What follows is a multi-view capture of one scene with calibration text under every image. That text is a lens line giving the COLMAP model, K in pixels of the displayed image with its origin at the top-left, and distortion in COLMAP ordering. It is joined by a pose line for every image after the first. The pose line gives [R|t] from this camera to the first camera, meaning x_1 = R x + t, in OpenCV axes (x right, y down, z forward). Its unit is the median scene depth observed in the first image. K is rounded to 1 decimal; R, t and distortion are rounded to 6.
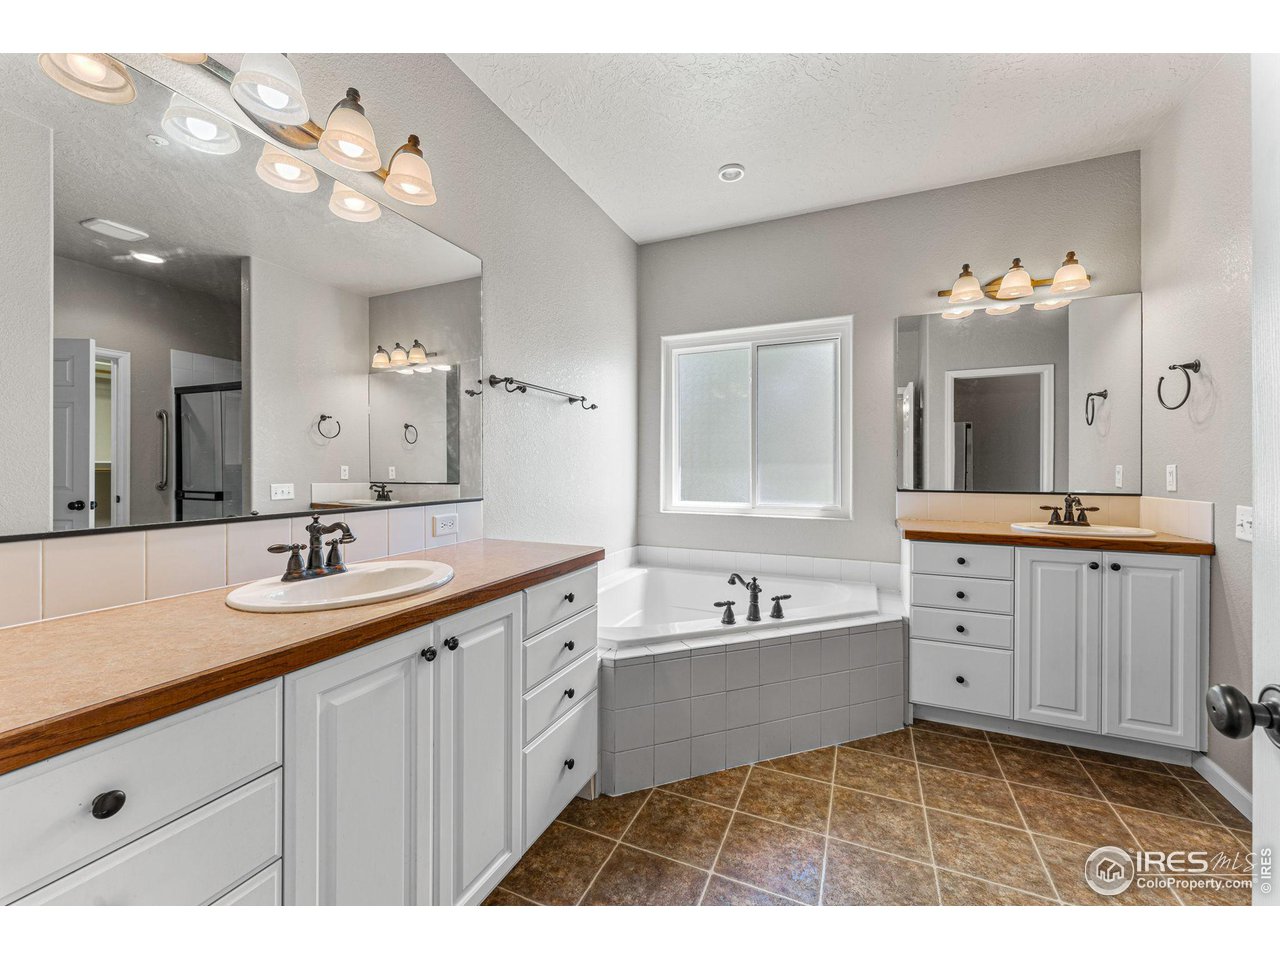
lens RADIAL K [[504.6, 0, 640.0], [0, 504.6, 480.0], [0, 0, 1]] dist [-0.000611, -0.000078]
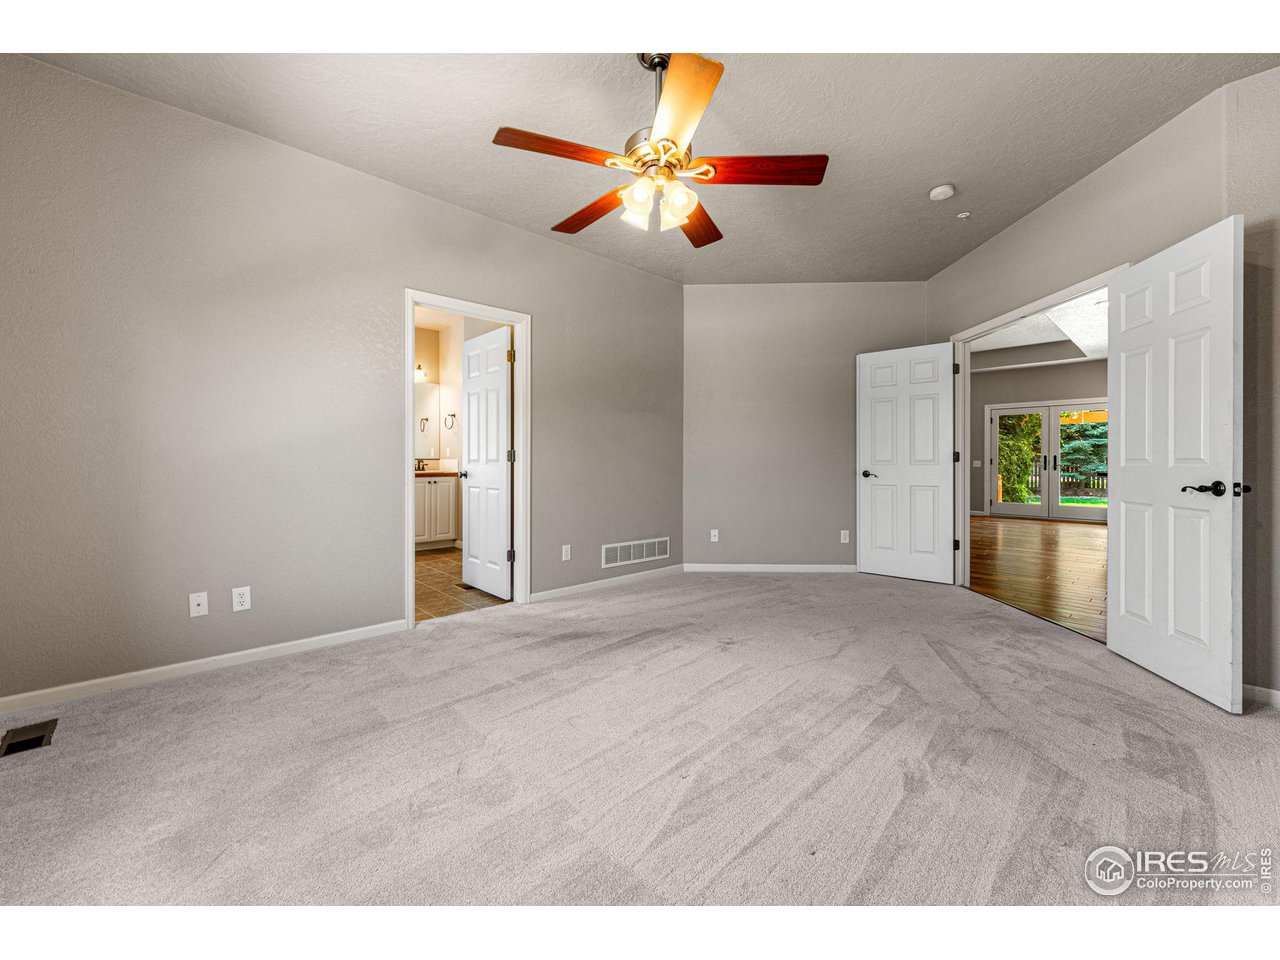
lens RADIAL K [[522.1, 0, 637.4], [0, 522.1, 463.8], [0, 0, 1]] dist [-0.002300, -0.000178]
pose [[0.389631, -0.003261, 0.920965, -1.340269], [0.000821, 0.999995, 0.003194, 0.049493], [-0.920971, -0.000488, 0.389632, -1.223900]]
